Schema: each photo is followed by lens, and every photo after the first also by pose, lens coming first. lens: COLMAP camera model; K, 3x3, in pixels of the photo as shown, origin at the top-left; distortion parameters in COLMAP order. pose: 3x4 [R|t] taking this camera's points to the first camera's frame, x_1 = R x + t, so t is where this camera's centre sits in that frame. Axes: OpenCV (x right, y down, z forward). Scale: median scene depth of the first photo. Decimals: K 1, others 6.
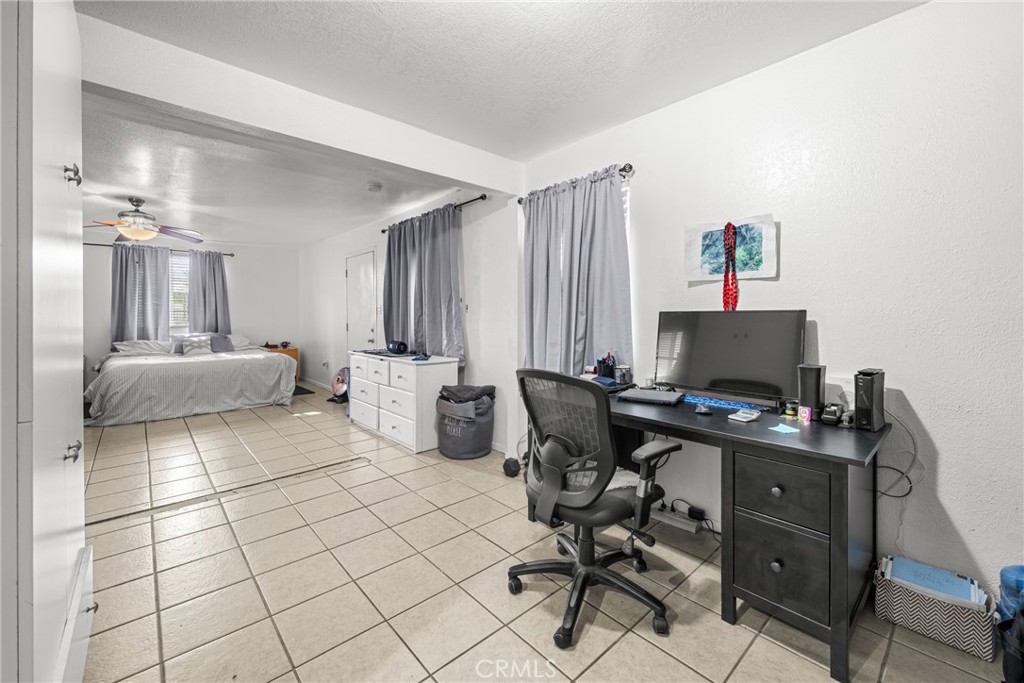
lens RADIAL K [[416.4, 0, 514.9], [0, 416.4, 313.9], [0, 0, 1]] dist [0.001343, -0.000069]
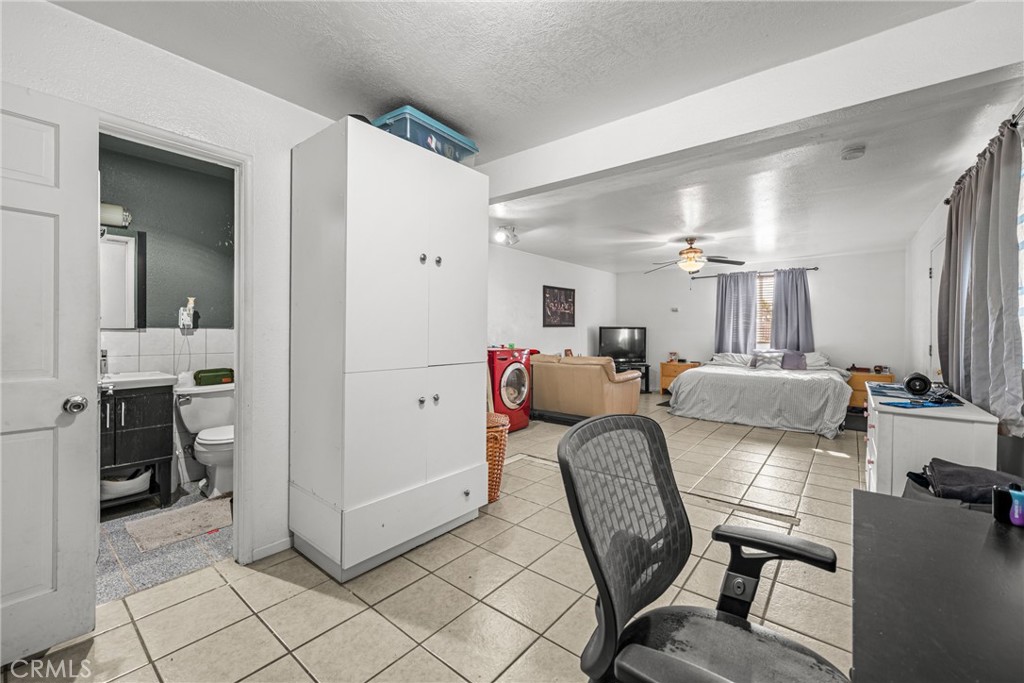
lens RADIAL K [[416.4, 0, 511.1], [0, 416.4, 335.1], [0, 0, 1]] dist [0.001343, -0.000069]
pose [[0.157321, 0.012620, -0.987467, 0.179734], [-0.002628, 0.999920, 0.012360, -0.000879], [0.987544, 0.000651, 0.157342, 0.207492]]
